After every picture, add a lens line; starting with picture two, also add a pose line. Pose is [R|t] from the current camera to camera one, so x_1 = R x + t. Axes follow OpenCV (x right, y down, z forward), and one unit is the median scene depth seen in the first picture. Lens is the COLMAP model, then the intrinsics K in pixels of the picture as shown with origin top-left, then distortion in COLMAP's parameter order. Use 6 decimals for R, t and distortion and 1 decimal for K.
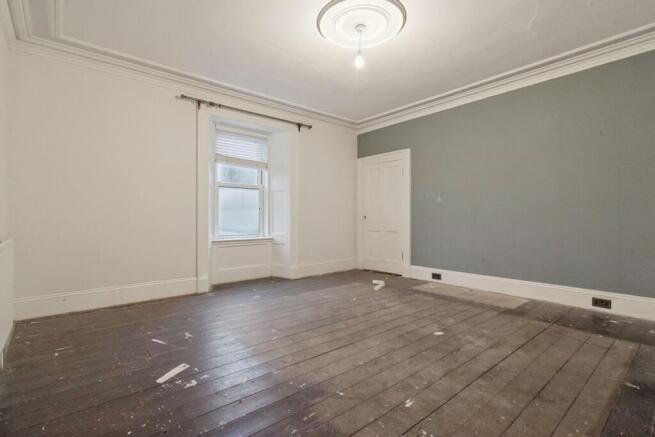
lens RADIAL K [[313.4, 0, 325.0], [0, 313.4, 217.2], [0, 0, 1]] dist [0.001344, 0.000518]
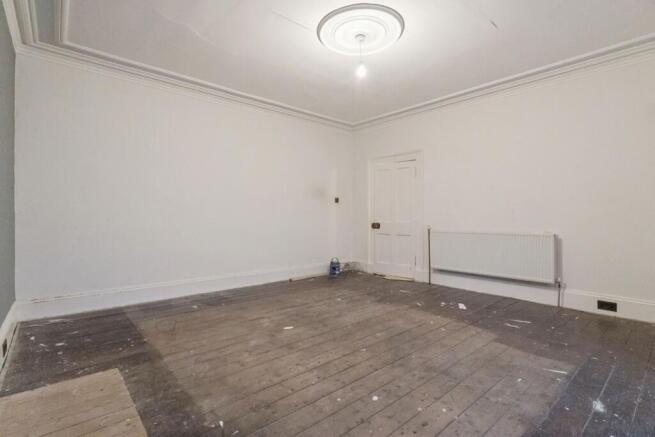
lens RADIAL K [[313.4, 0, 325.0], [0, 313.4, 217.2], [0, 0, 1]] dist [0.001344, 0.000518]
pose [[-0.999950, -0.003863, -0.009206, 0.235309], [-0.003805, 0.999973, -0.006251, -0.005506], [0.009230, -0.006216, -0.999938, 1.987197]]
